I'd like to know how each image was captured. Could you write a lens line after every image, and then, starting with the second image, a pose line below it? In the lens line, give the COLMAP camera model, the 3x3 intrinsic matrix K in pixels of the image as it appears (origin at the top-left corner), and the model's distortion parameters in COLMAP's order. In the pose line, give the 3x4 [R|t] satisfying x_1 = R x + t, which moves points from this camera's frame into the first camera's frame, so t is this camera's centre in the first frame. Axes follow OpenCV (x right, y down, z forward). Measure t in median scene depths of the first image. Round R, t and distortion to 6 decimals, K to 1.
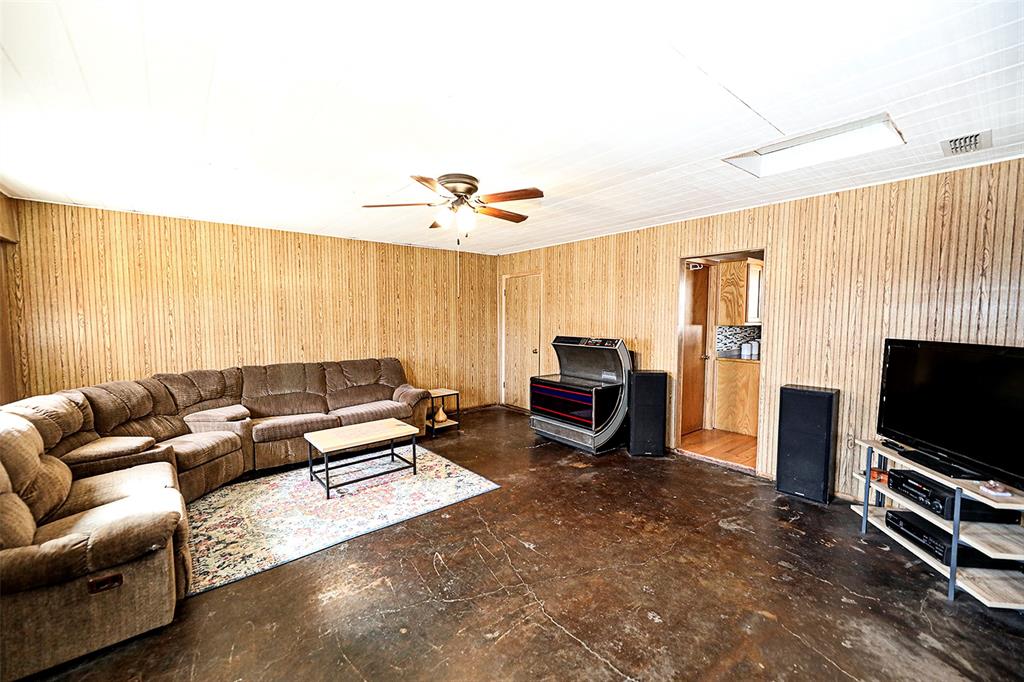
lens RADIAL K [[411.8, 0, 508.1], [0, 411.8, 344.6], [0, 0, 1]] dist [-0.004354, -0.001998]
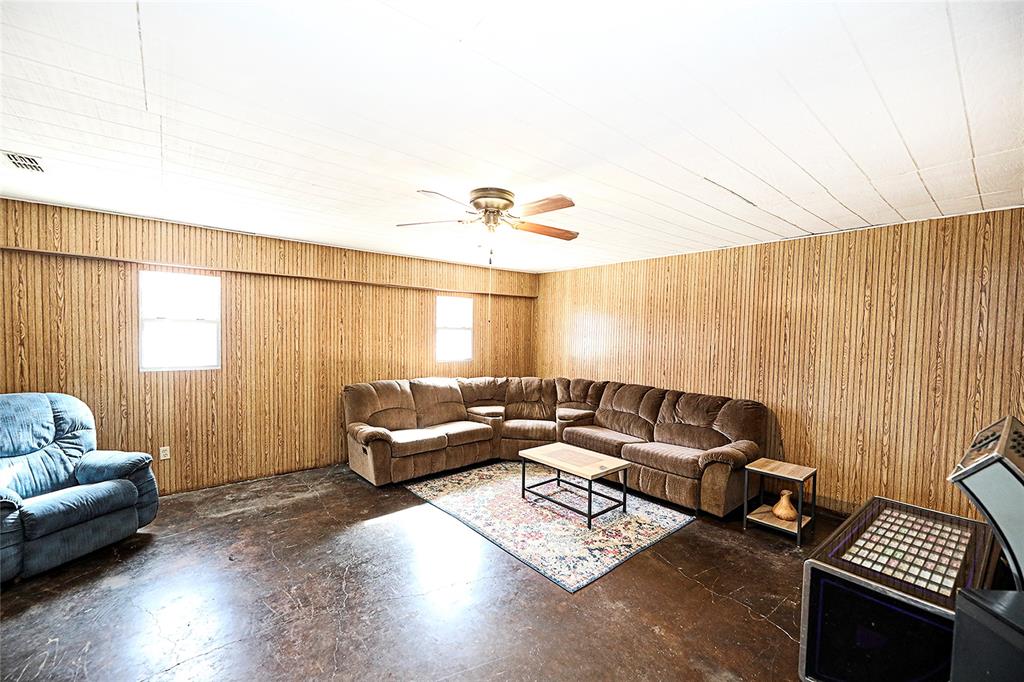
lens RADIAL K [[411.8, 0, 509.7], [0, 411.8, 343.6], [0, 0, 1]] dist [-0.004354, -0.001998]
pose [[0.003871, 0.034406, -0.999400, 0.638813], [-0.082989, 0.995971, 0.033966, -0.085652], [0.996543, 0.082808, 0.006711, 0.826950]]
